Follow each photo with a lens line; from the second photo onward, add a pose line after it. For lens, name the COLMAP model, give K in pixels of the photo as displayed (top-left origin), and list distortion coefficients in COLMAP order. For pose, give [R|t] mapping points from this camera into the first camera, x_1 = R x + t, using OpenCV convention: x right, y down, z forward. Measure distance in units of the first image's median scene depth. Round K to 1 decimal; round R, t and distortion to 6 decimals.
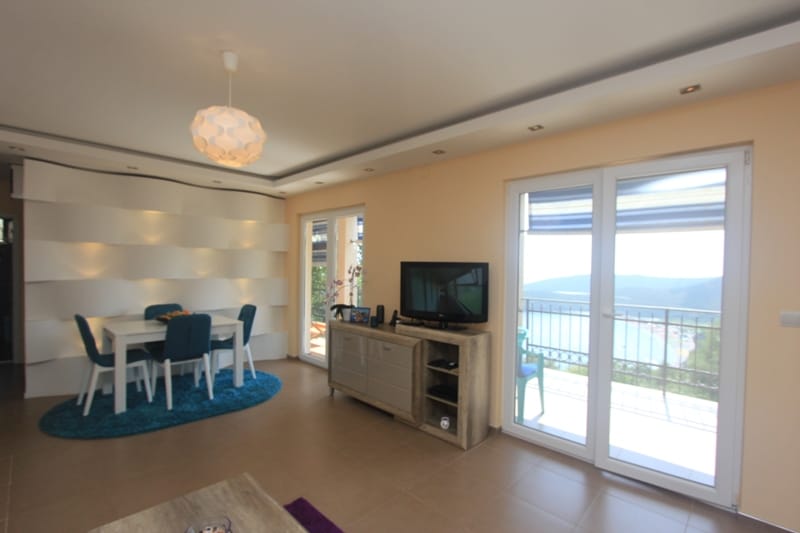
lens RADIAL K [[369.6, 0, 399.9], [0, 369.6, 267.0], [0, 0, 1]] dist [-0.020813, 0.002876]
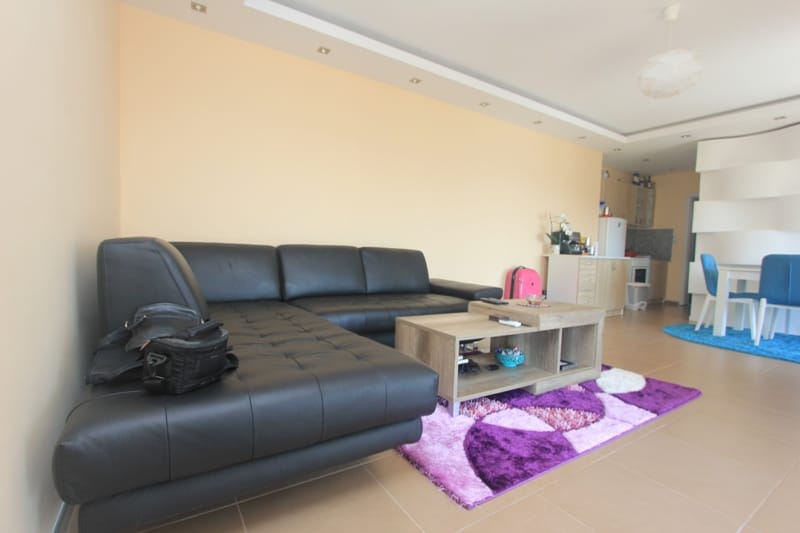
lens RADIAL K [[369.6, 0, 401.7], [0, 369.6, 270.5], [0, 0, 1]] dist [-0.020813, 0.002876]
pose [[-0.217301, 0.025332, -0.975776, 0.522548], [-0.041486, 0.998520, 0.035161, 0.168967], [0.975223, 0.048122, -0.215928, 0.225019]]
